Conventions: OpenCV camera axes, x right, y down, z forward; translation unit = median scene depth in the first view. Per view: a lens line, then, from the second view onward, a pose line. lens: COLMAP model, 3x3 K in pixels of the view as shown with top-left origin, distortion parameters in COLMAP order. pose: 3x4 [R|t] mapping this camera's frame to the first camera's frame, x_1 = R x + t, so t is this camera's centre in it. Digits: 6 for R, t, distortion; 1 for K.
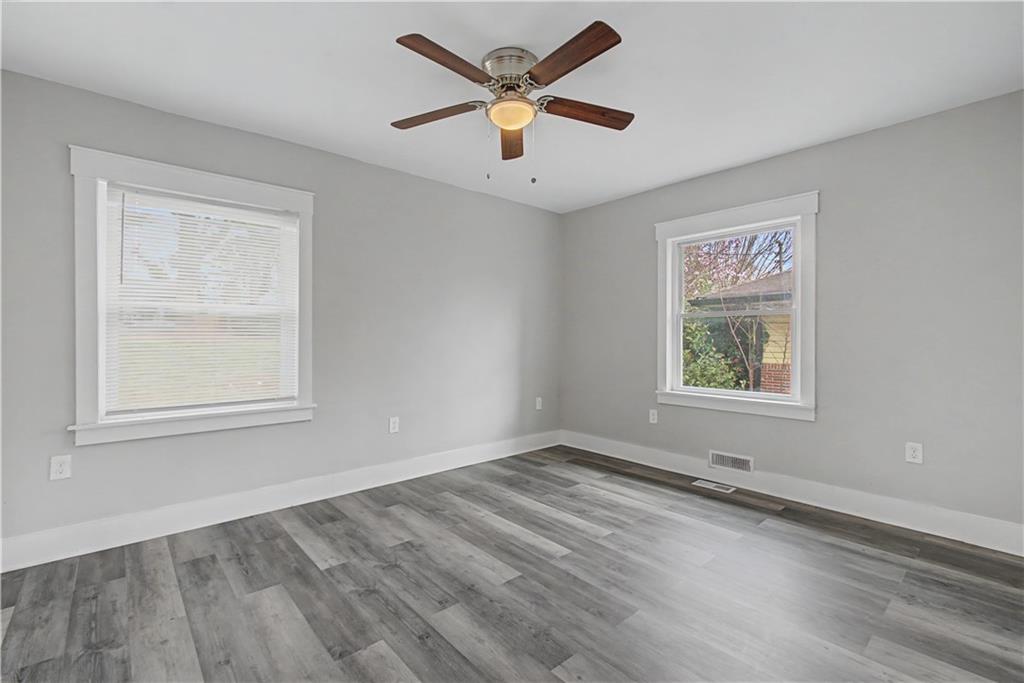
lens RADIAL K [[455.5, 0, 511.4], [0, 455.5, 339.3], [0, 0, 1]] dist [0.002108, 0.000368]
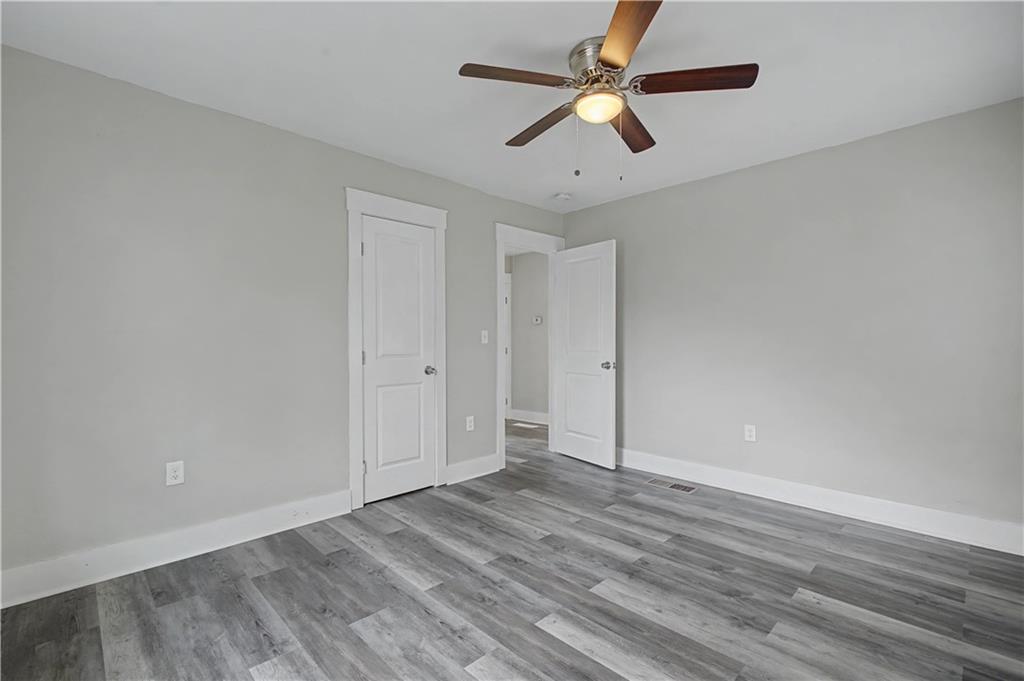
lens RADIAL K [[455.5, 0, 512.8], [0, 455.5, 340.4], [0, 0, 1]] dist [0.002108, 0.000368]
pose [[-0.998522, -0.000030, -0.054344, 0.231771], [-0.000267, 0.999990, 0.004354, -0.012721], [0.054343, 0.004363, -0.998513, 1.925777]]
